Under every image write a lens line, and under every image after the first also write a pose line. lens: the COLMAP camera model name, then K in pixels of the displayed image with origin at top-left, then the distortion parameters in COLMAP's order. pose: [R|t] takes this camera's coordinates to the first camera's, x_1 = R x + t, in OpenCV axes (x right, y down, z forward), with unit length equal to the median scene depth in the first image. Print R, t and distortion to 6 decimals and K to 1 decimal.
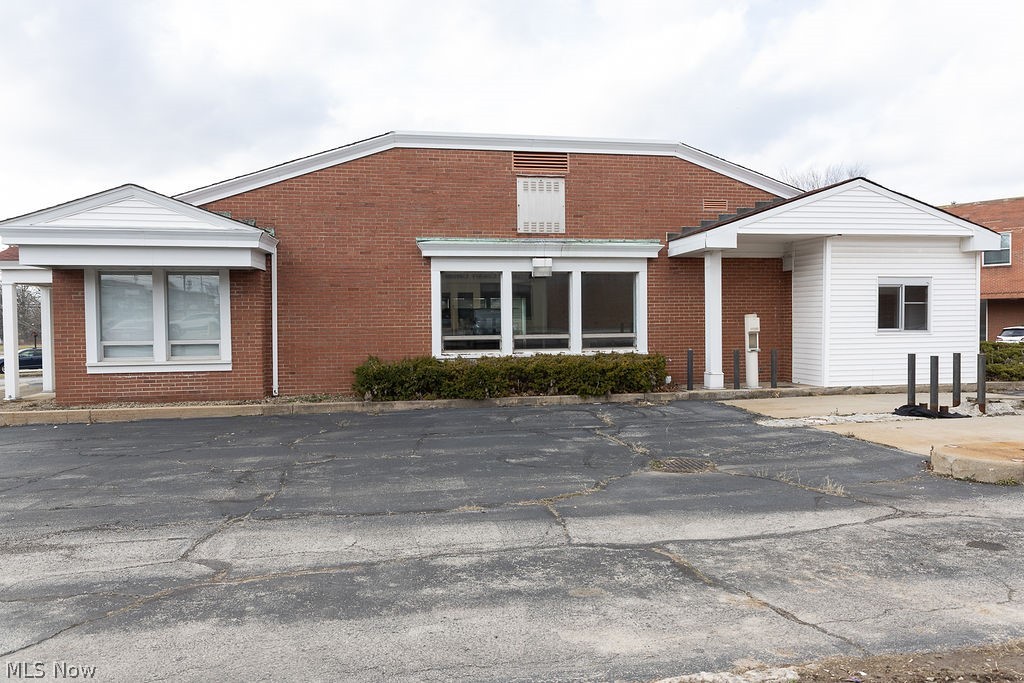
lens RADIAL K [[709.3, 0, 512.0], [0, 709.3, 341.5], [0, 0, 1]] dist [-0.003462, -0.000113]
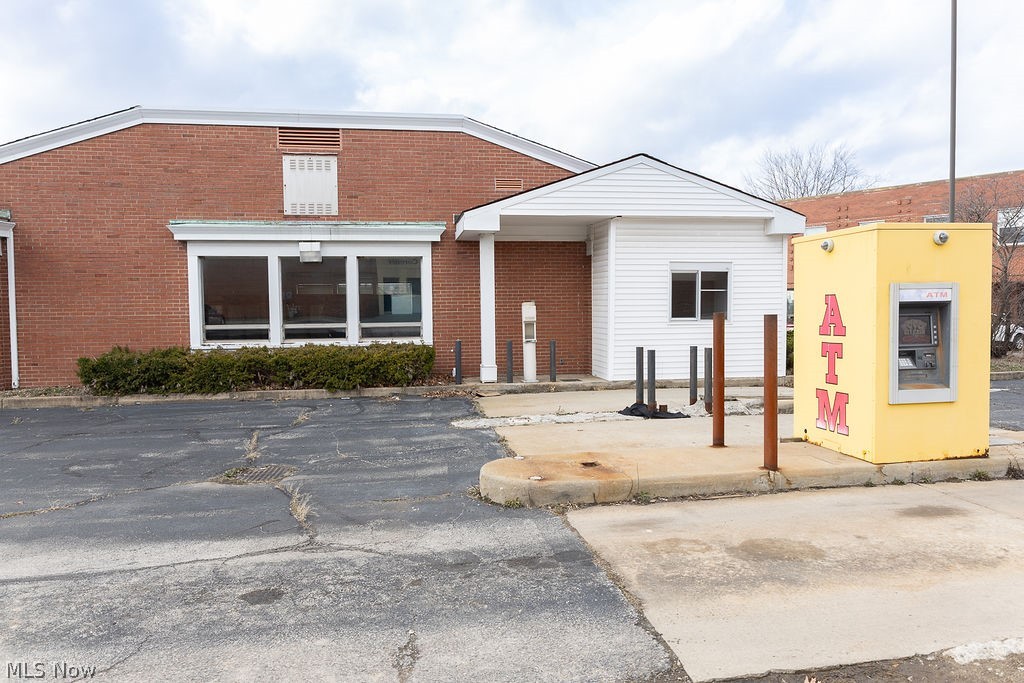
lens RADIAL K [[709.3, 0, 512.0], [0, 709.3, 341.5], [0, 0, 1]] dist [-0.003462, -0.000113]
pose [[0.999820, 0.002065, -0.018849, 0.329532], [-0.001654, 0.999761, 0.021780, -0.007212], [0.018890, -0.021745, 0.999585, 0.068280]]
